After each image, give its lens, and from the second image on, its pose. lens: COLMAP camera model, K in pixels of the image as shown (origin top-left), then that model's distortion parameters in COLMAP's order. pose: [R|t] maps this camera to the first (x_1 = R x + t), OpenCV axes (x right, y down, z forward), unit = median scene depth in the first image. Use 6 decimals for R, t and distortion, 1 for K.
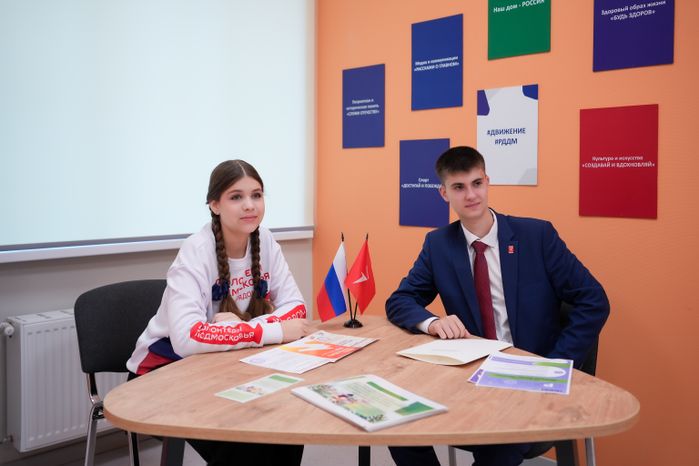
lens RADIAL K [[688.3, 0, 352.6], [0, 688.3, 192.9], [0, 0, 1]] dist [0.003935, -0.005533]
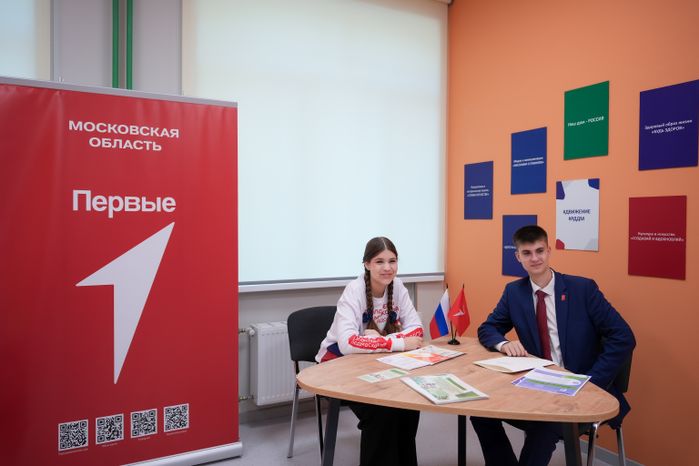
lens RADIAL K [[534.0, 0, 349.5], [0, 534.0, 233.0], [0, 0, 1]] dist [-0.005014, -0.000978]
pose [[0.959355, 0.009447, -0.282043, 0.112156], [-0.010318, 0.999945, -0.001600, -0.050420], [0.282012, 0.004445, 0.959401, -0.217623]]
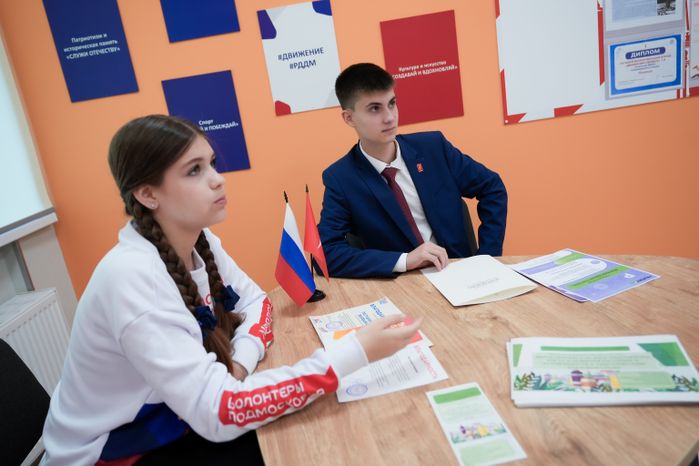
lens RADIAL K [[545.1, 0, 349.5], [0, 545.1, 233.0], [0, 0, 1]] dist [0.000284, -0.000535]
pose [[0.714819, -0.295905, 0.633620, -0.364953], [0.169422, 0.952351, 0.253622, -0.042210], [-0.678477, -0.073944, 0.730891, 0.494345]]
